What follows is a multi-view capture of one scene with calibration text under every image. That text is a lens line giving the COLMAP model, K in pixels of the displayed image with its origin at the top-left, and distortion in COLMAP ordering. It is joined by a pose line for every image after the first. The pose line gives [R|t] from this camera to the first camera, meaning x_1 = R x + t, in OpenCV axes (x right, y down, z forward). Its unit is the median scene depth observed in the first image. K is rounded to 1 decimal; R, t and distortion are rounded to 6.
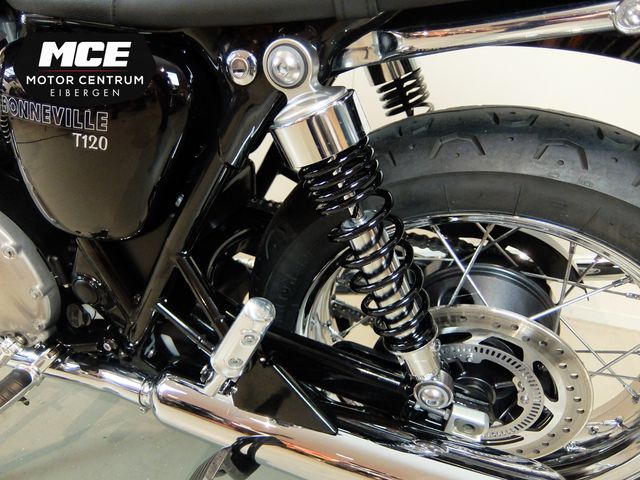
lens RADIAL K [[480.7, 0, 320.0], [0, 480.7, 240.0], [0, 0, 1]] dist [-0.031581, -0.000079]
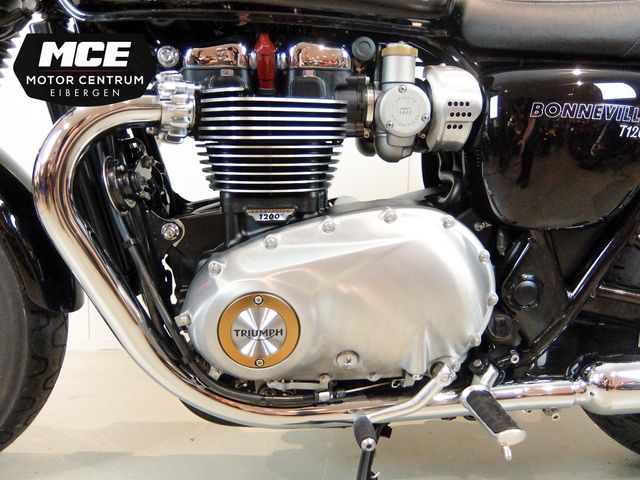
lens RADIAL K [[480.7, 0, 320.0], [0, 480.7, 240.0], [0, 0, 1]] dist [-0.031581, -0.000079]
pose [[0.920390, -0.068698, 0.384919, -1.785771], [0.181165, 0.947324, -0.264116, 0.265605], [-0.346499, 0.312823, 0.884353, 0.233699]]
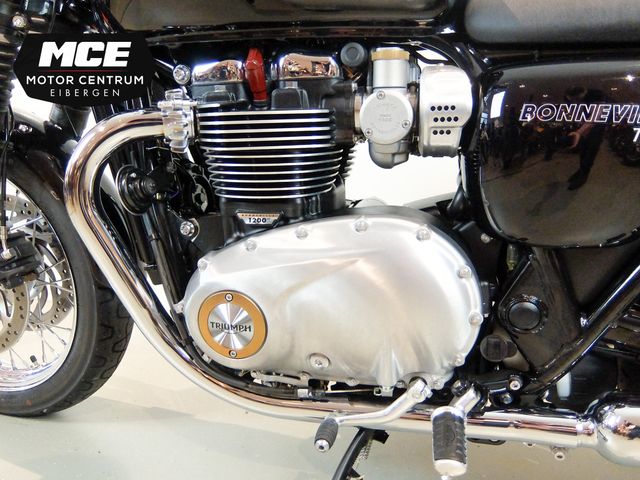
lens RADIAL K [[480.7, 0, 320.0], [0, 480.7, 240.0], [0, 0, 1]] dist [-0.031581, -0.000079]
pose [[0.997790, -0.028515, 0.060025, -1.294742], [0.043728, 0.961879, -0.269956, 0.278620], [-0.050039, 0.271984, 0.961000, 0.067936]]
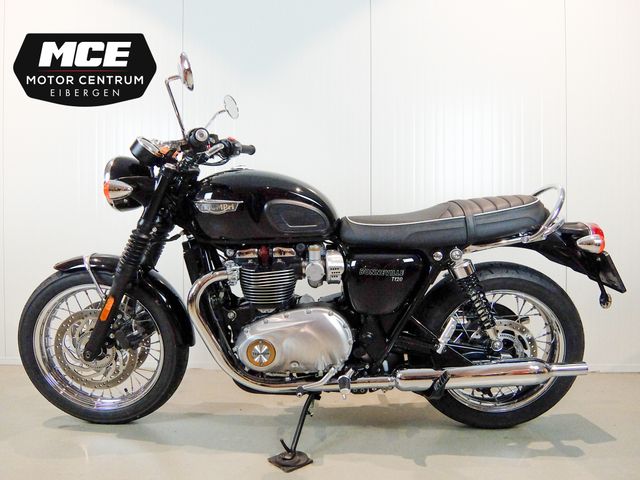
lens RADIAL K [[480.7, 0, 320.0], [0, 480.7, 240.0], [0, 0, 1]] dist [-0.031581, -0.000079]
pose [[0.957691, -0.059253, 0.281631, -2.001411], [0.160703, 0.921906, -0.352512, 0.680475], [-0.238750, 0.382856, 0.892423, -2.127648]]
